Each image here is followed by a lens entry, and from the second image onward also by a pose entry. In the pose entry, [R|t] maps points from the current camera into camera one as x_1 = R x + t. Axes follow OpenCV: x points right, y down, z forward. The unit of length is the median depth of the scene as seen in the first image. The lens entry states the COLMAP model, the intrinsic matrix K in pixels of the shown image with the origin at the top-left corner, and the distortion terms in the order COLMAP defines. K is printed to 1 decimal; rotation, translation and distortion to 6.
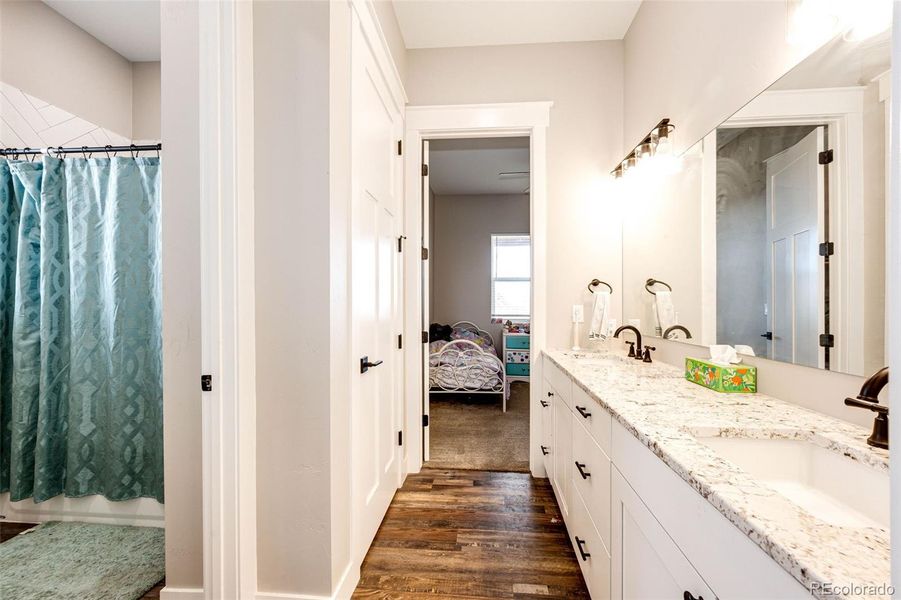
lens RADIAL K [[359.5, 0, 450.7], [0, 359.5, 306.7], [0, 0, 1]] dist [0.004060, -0.000127]
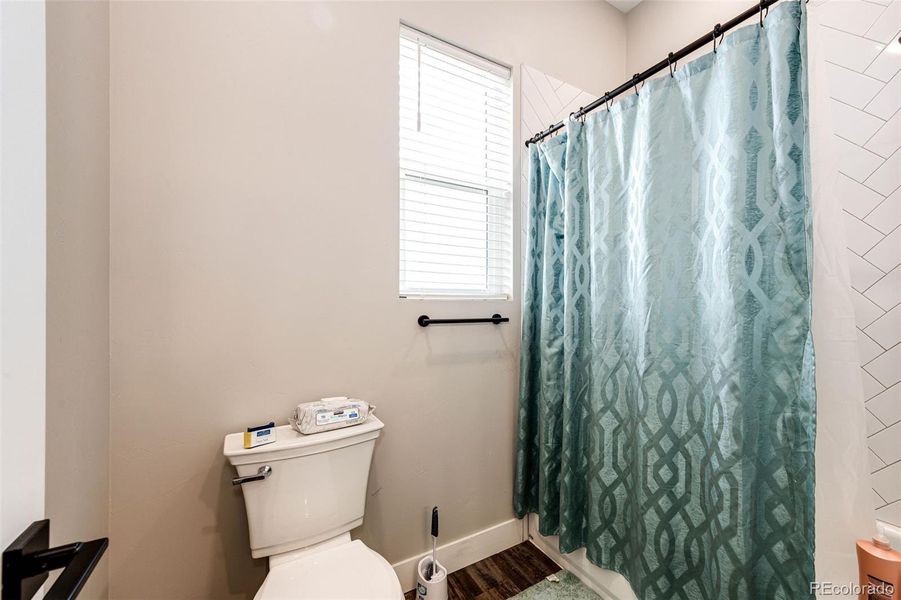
lens RADIAL K [[359.5, 0, 452.0], [0, 359.5, 305.9], [0, 0, 1]] dist [0.004060, -0.000127]
pose [[0.491498, -0.000026, -0.870879, -0.534483], [-0.004675, 0.999986, -0.002669, -0.003222], [0.870866, 0.005383, 0.491490, 0.368764]]
